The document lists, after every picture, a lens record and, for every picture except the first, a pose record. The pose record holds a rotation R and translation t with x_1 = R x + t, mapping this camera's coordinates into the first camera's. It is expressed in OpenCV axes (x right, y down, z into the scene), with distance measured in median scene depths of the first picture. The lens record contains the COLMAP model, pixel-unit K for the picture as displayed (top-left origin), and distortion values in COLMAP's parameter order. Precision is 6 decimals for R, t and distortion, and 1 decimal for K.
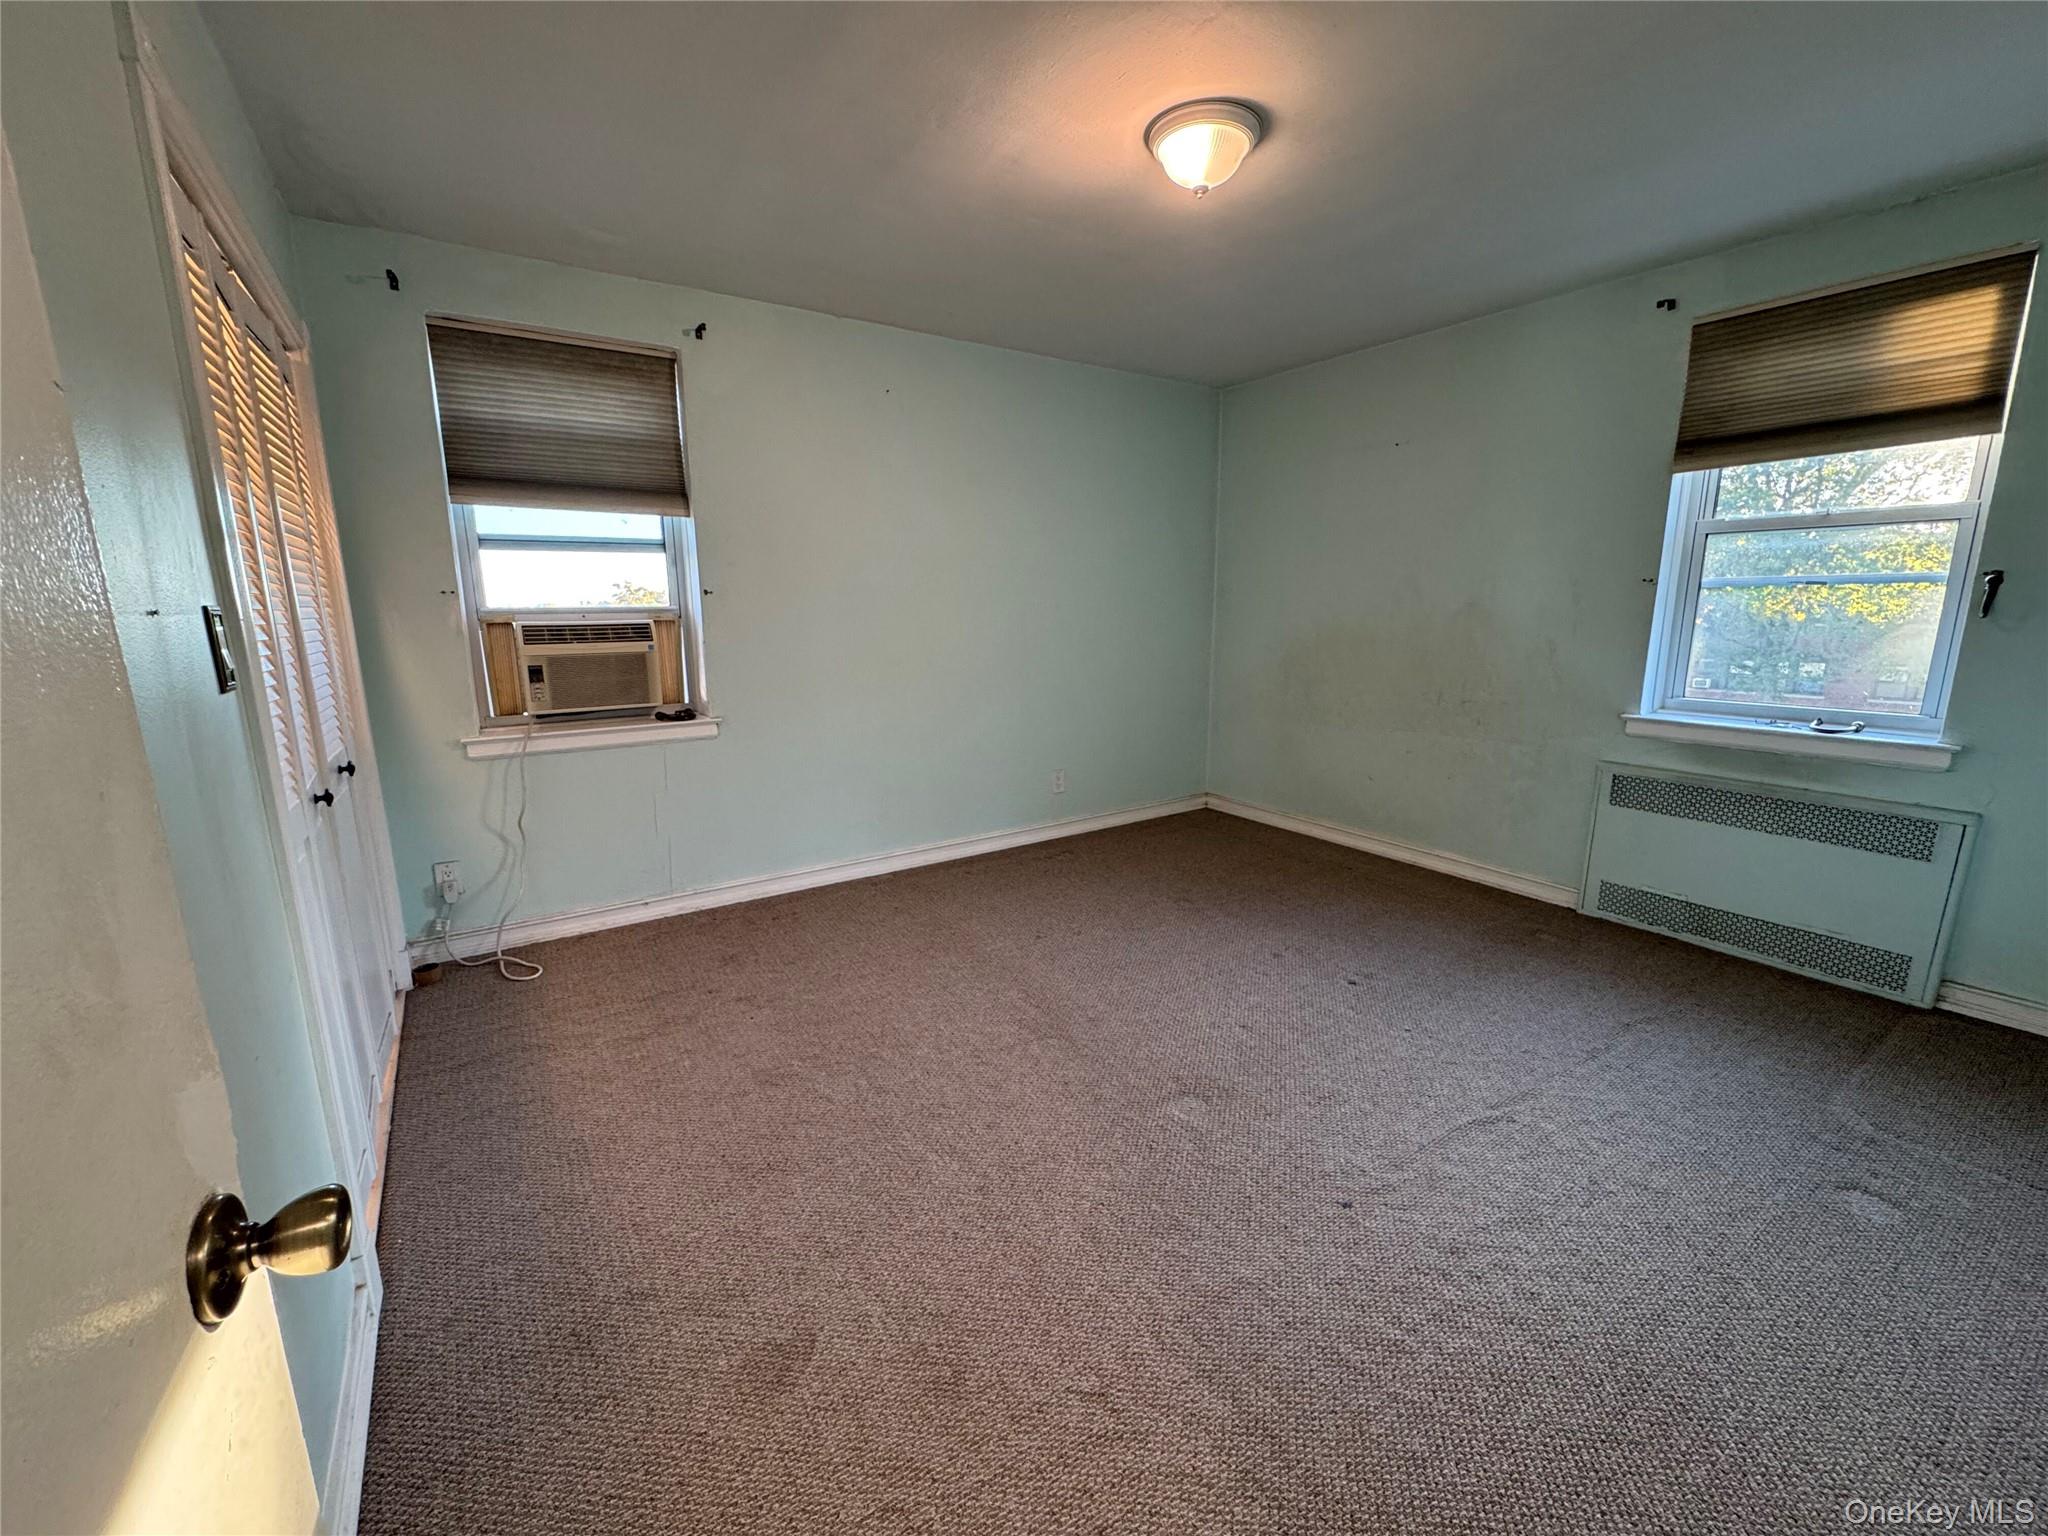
lens RADIAL K [[817.4, 0, 1023.9], [0, 817.4, 765.2], [0, 0, 1]] dist [-0.001167, -0.000228]
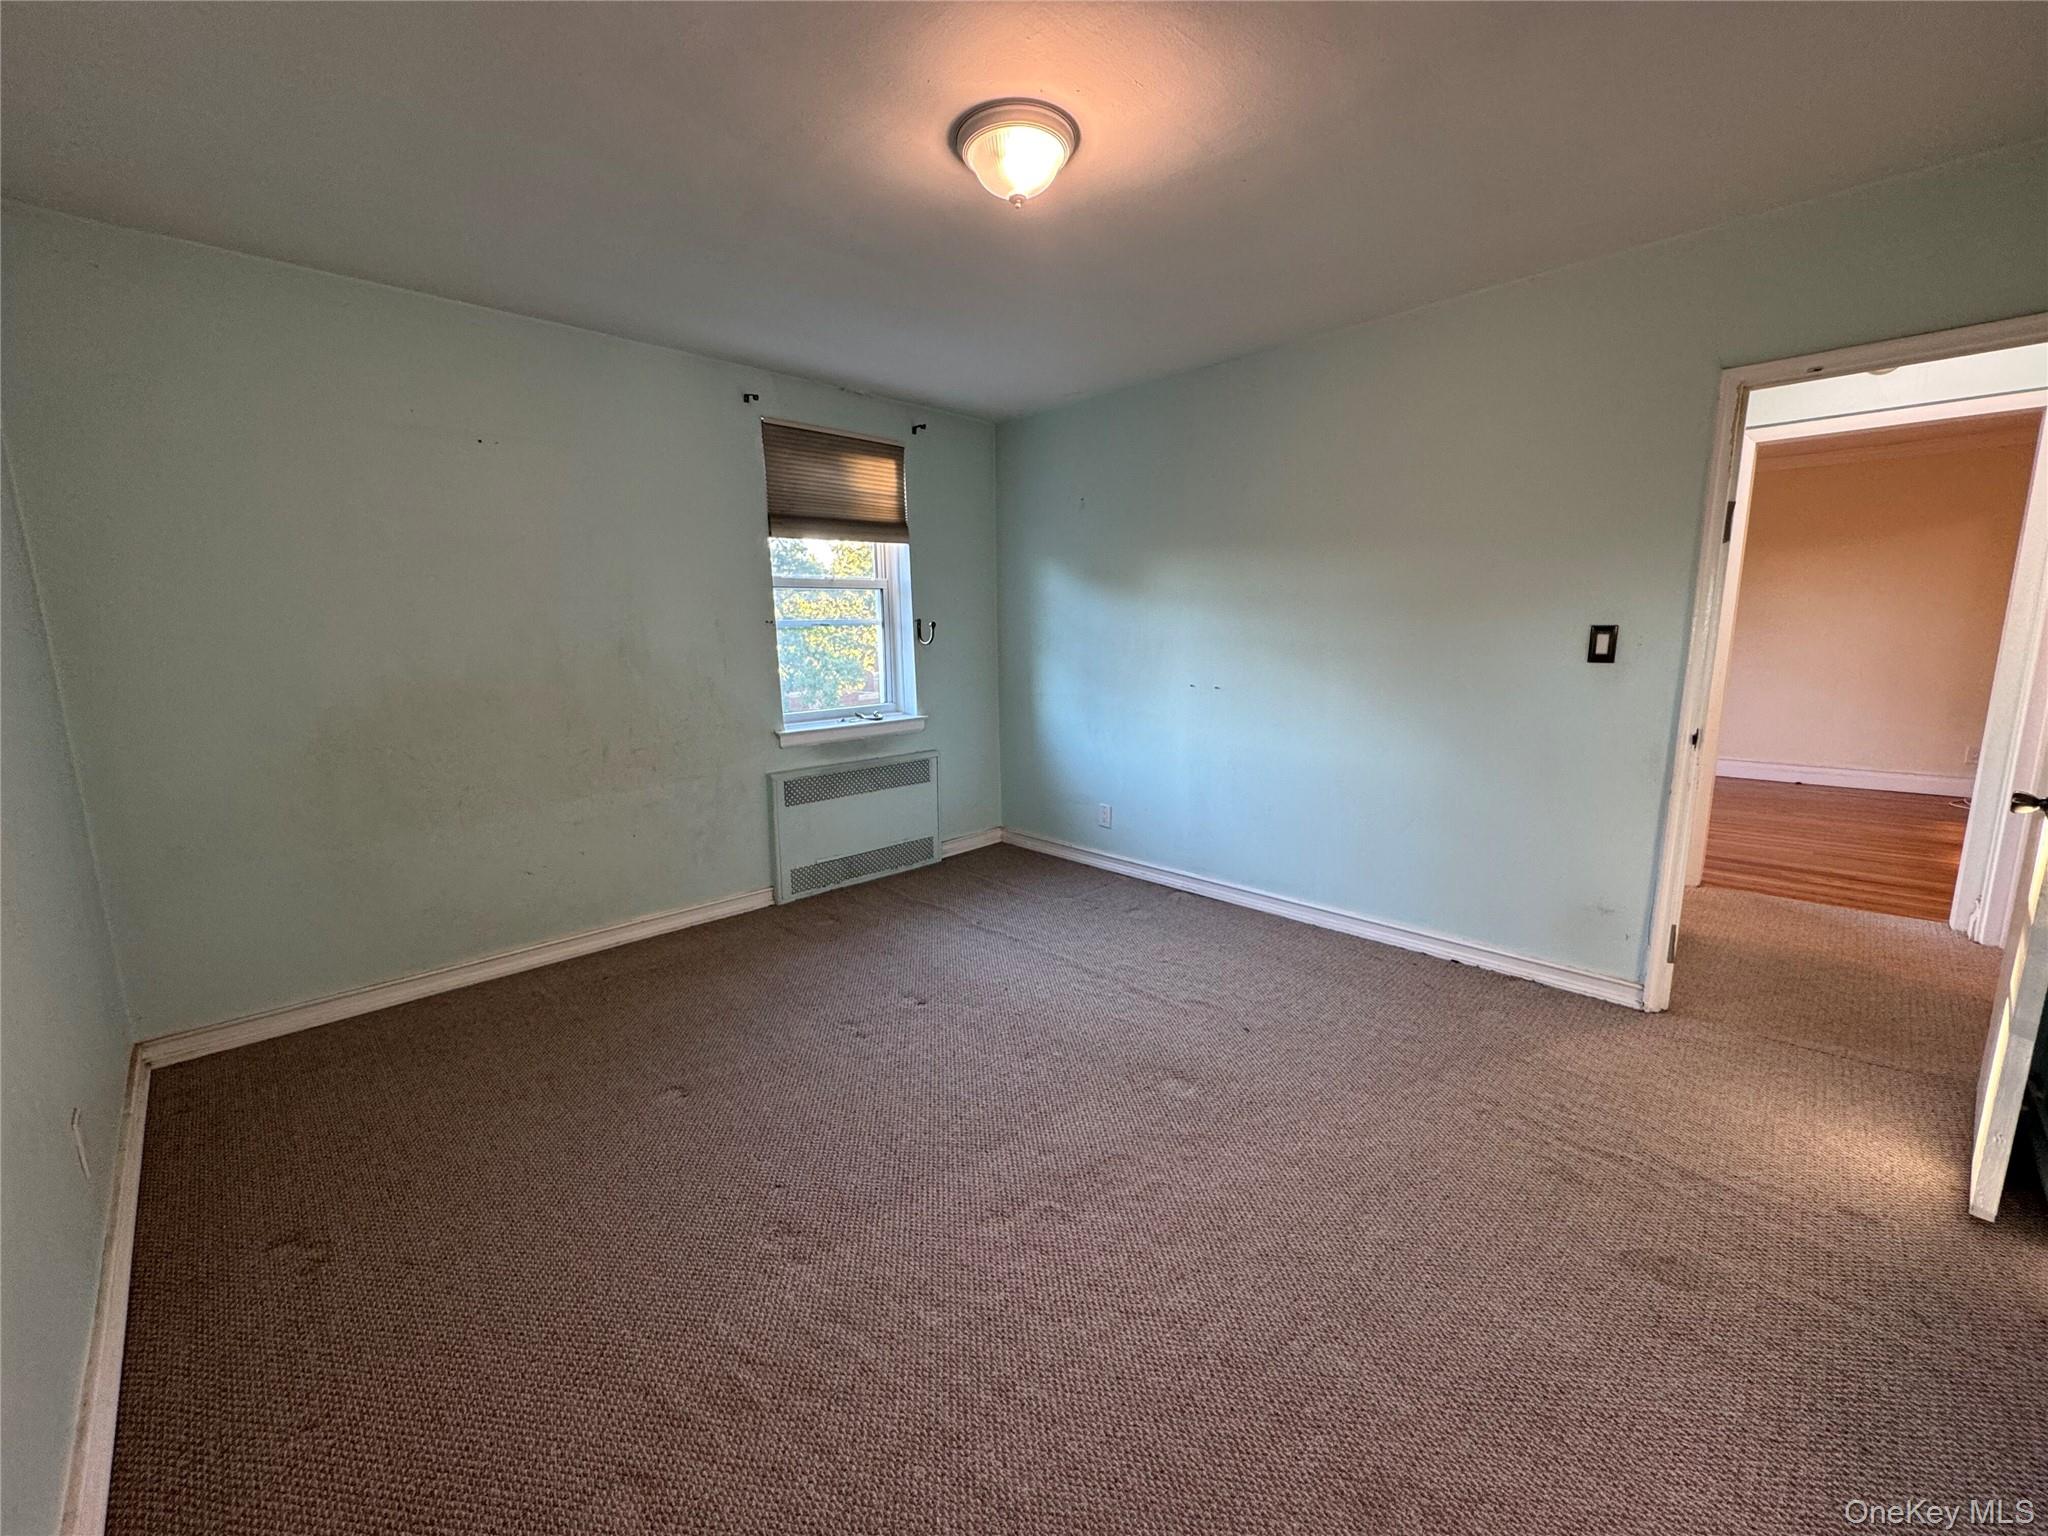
lens RADIAL K [[817.4, 0, 1027.9], [0, 817.4, 768.5], [0, 0, 1]] dist [-0.001167, -0.000228]
pose [[-0.184690, -0.161397, 0.969454, -0.550426], [0.211209, 0.956857, 0.199538, -0.186054], [-0.959833, 0.241610, -0.142633, 0.890090]]
